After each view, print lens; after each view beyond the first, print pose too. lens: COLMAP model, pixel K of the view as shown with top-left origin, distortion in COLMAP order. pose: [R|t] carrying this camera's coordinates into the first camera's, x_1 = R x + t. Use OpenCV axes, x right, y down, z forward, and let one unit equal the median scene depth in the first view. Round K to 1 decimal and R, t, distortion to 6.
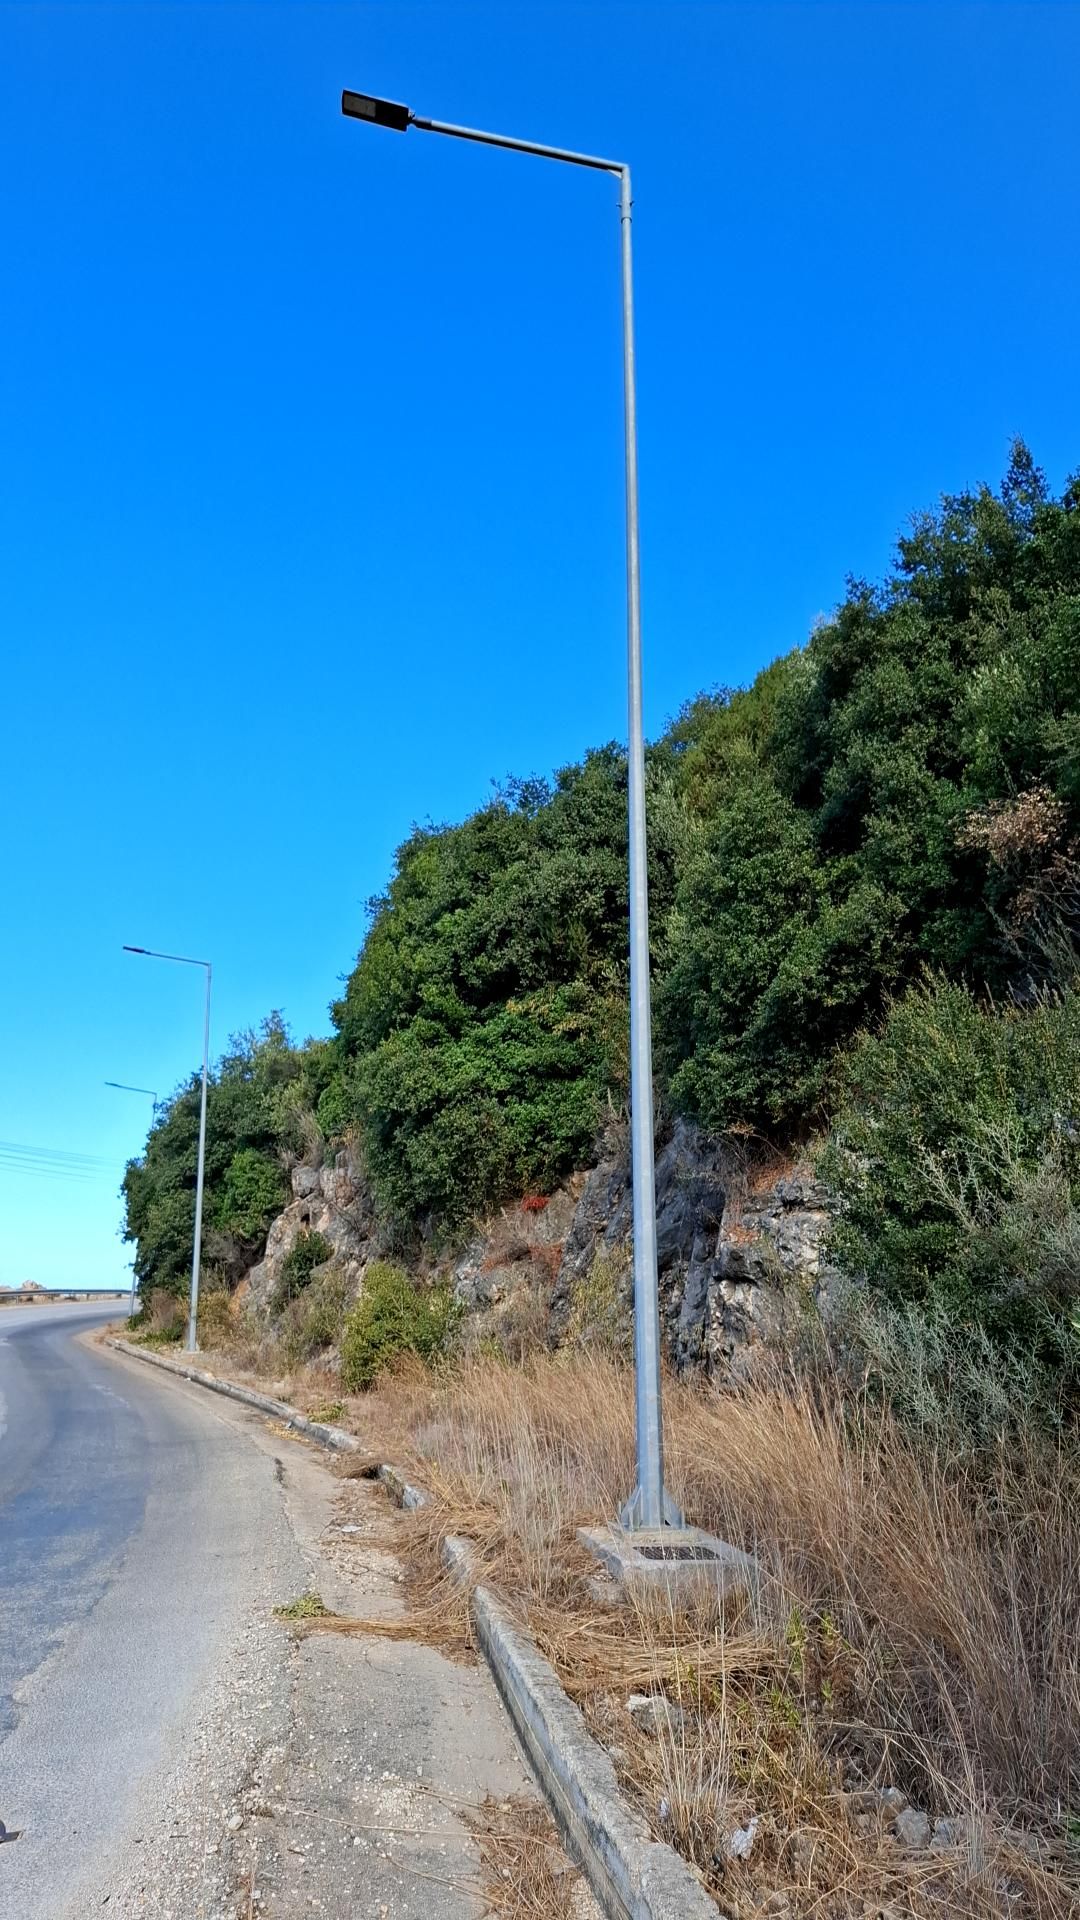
lens RADIAL K [[1457.0, 0, 540.0], [0, 1457.0, 960.0], [0, 0, 1]] dist [0.166753, 0.000054]
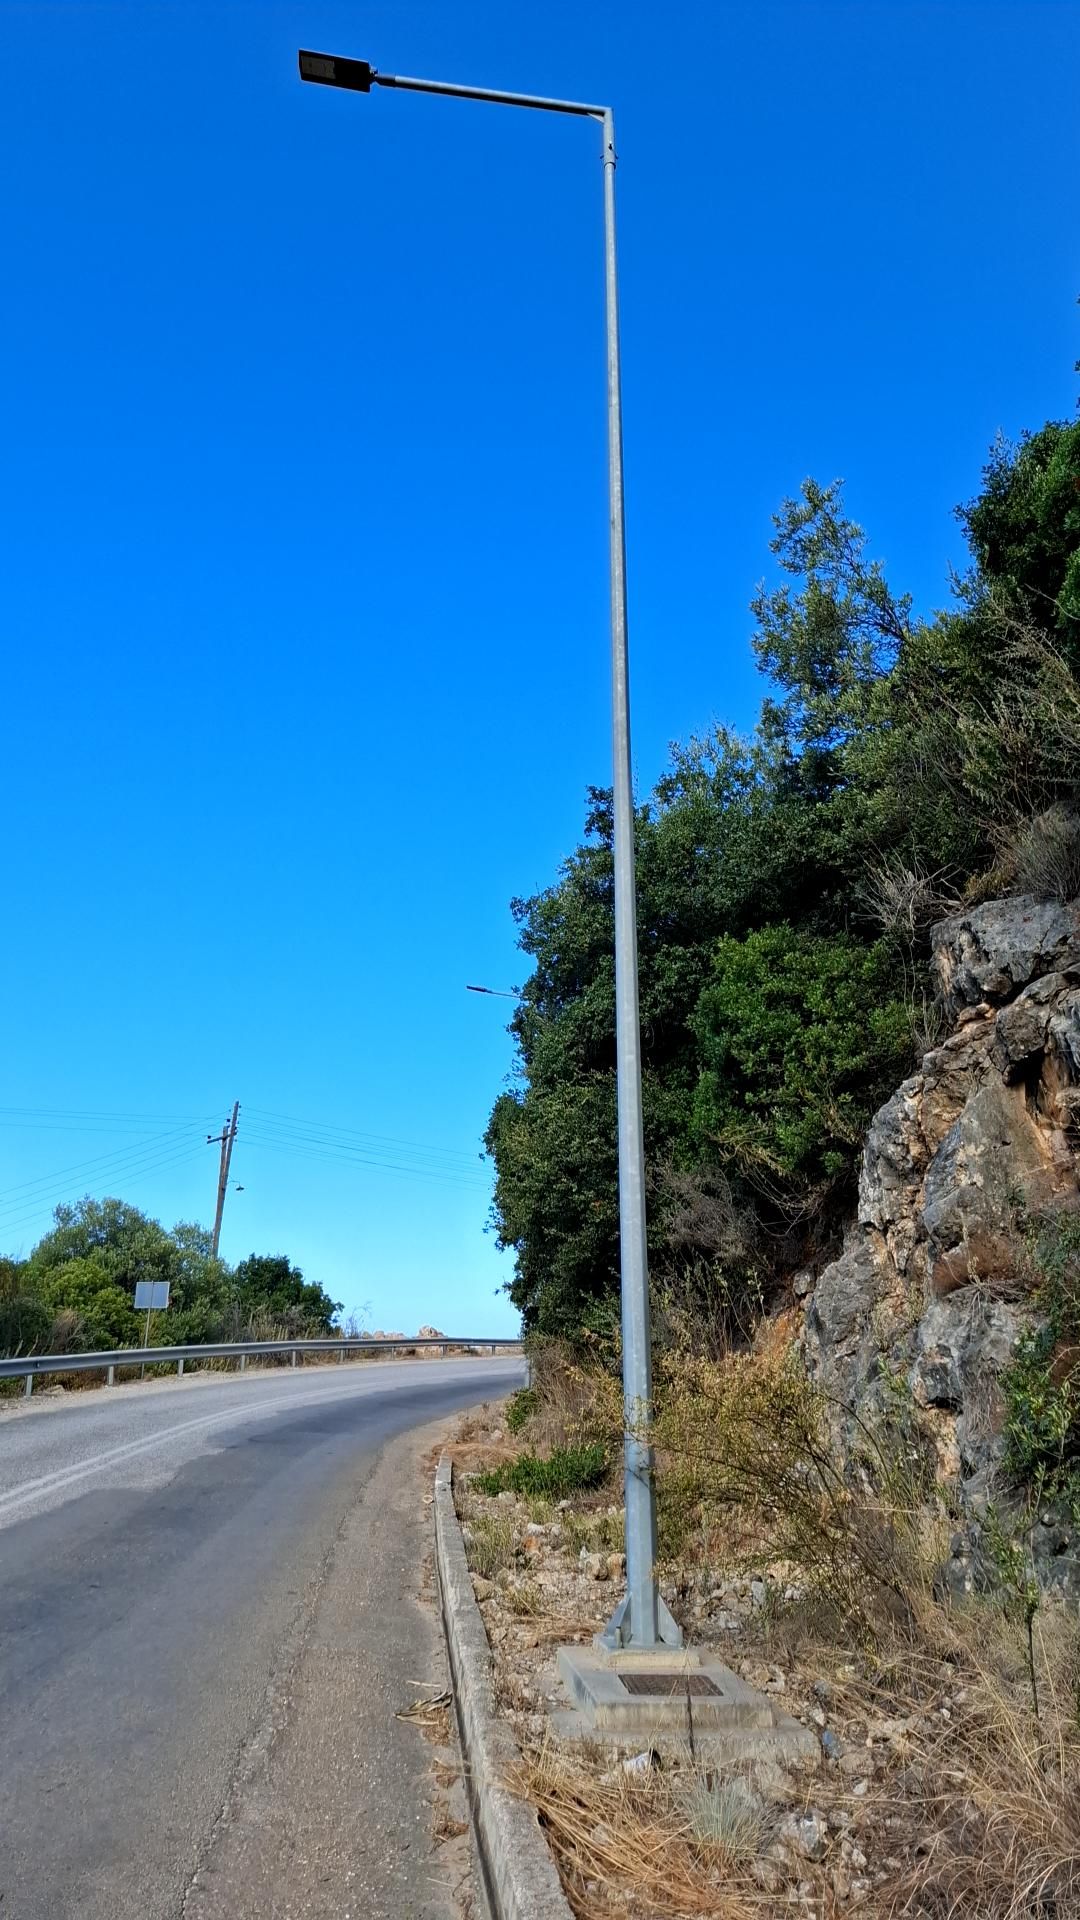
lens RADIAL K [[1457.0, 0, 540.0], [0, 1457.0, 960.0], [0, 0, 1]] dist [0.166753, 0.000054]
pose [[0.958787, -0.071969, -0.274858, -0.149946], [0.062119, 0.997081, -0.044385, 0.144518], [0.277250, 0.025482, 0.960460, 0.645381]]
